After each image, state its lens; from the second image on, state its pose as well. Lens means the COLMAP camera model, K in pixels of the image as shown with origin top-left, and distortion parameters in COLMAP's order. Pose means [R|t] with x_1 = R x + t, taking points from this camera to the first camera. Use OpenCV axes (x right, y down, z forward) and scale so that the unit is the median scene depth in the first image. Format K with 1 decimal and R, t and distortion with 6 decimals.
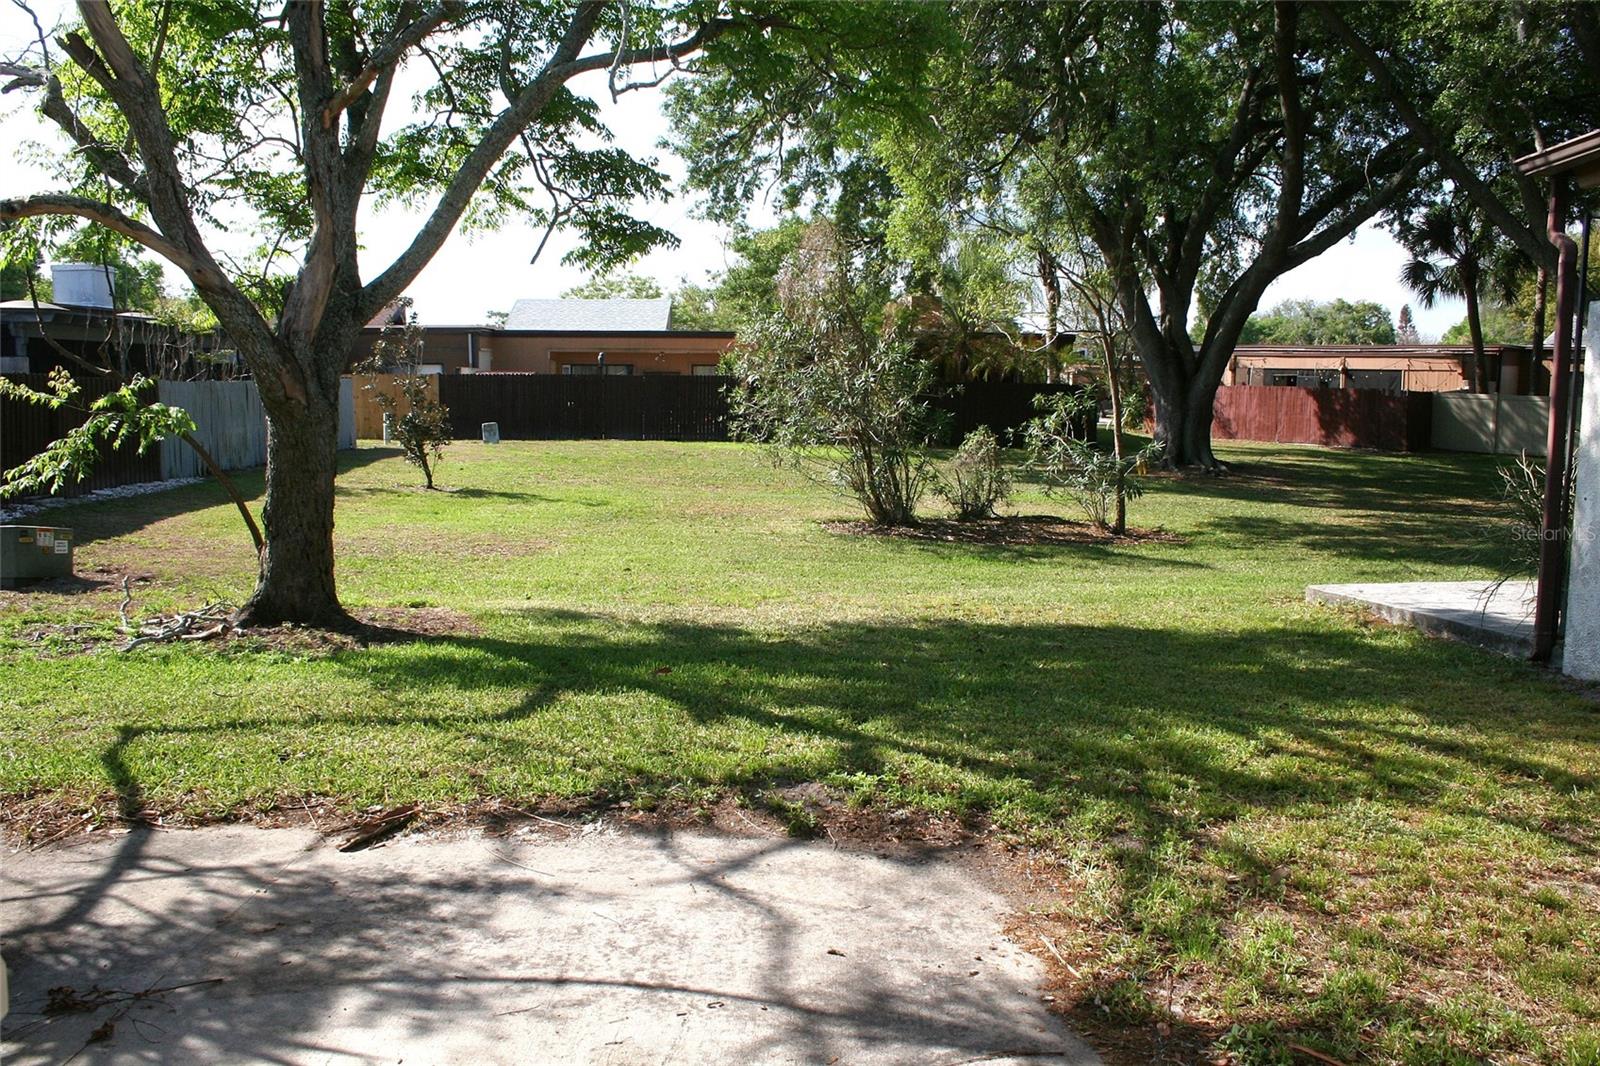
lens RADIAL K [[1339.8, 0, 798.6], [0, 1339.8, 530.3], [0, 0, 1]] dist [-0.149362, 0.117528]
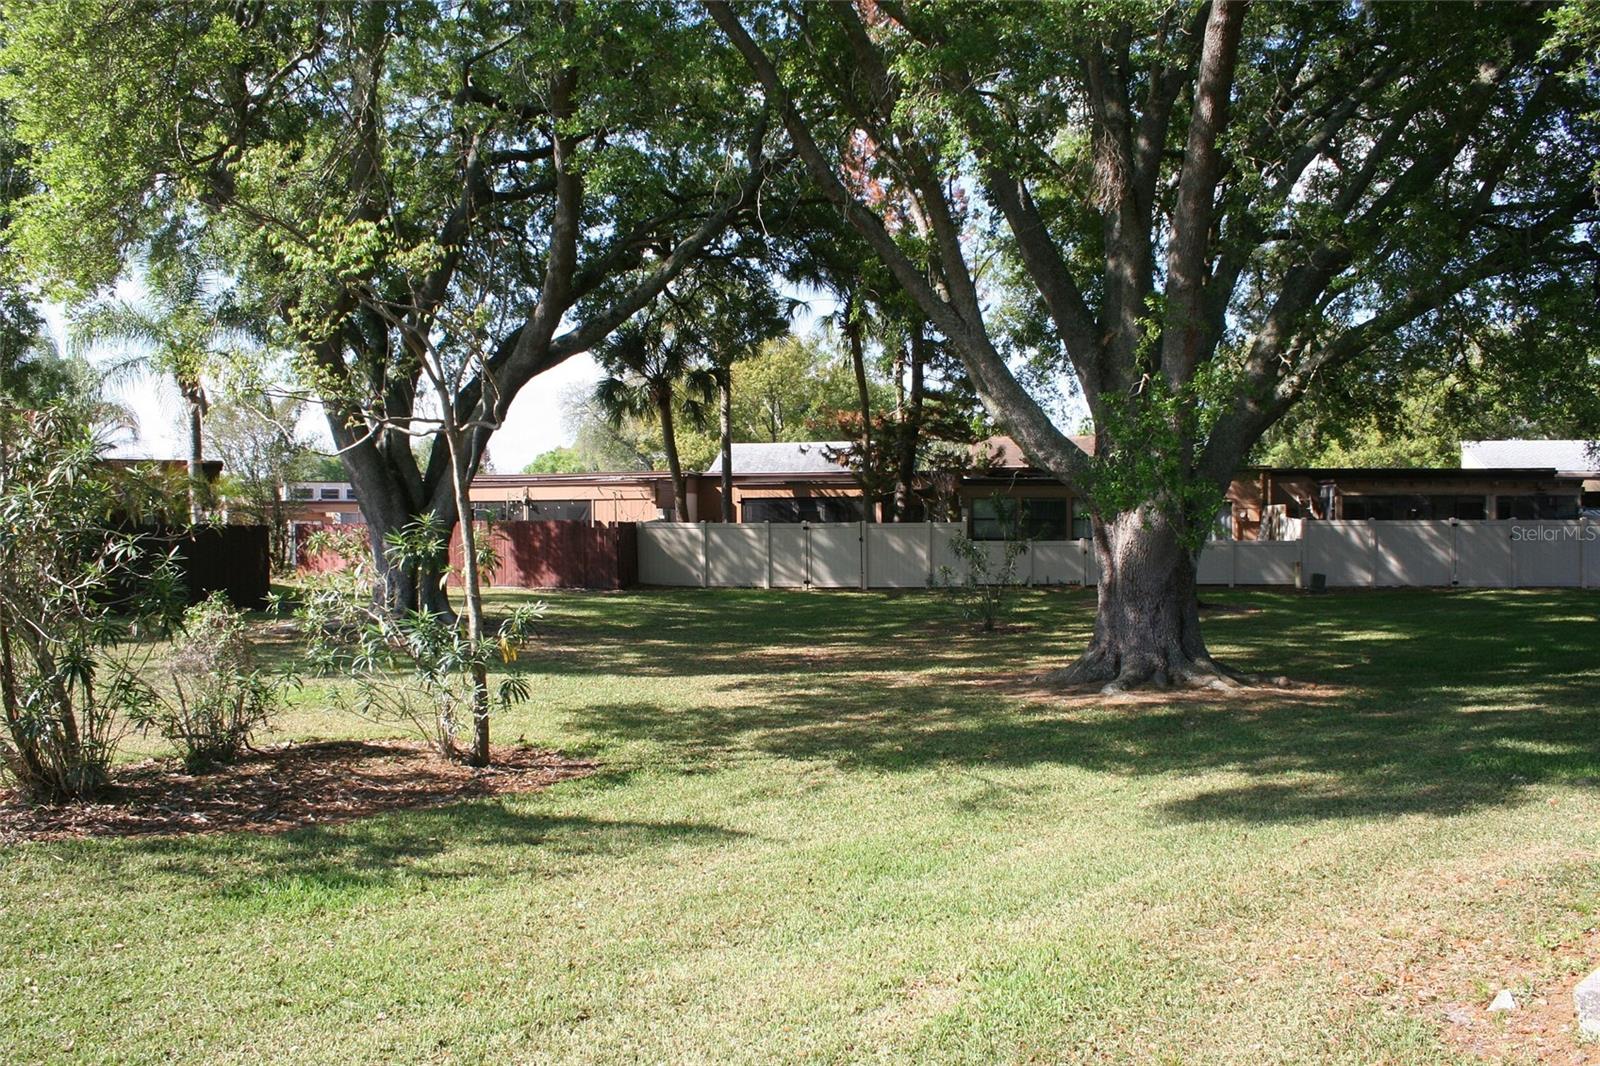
lens RADIAL K [[1339.8, 0, 801.7], [0, 1339.8, 538.3], [0, 0, 1]] dist [-0.149362, 0.117528]
pose [[0.773744, -0.020530, 0.633165, -0.009359], [0.083938, 0.993985, -0.070345, -0.022021], [-0.627912, 0.107576, 0.770814, 0.224786]]
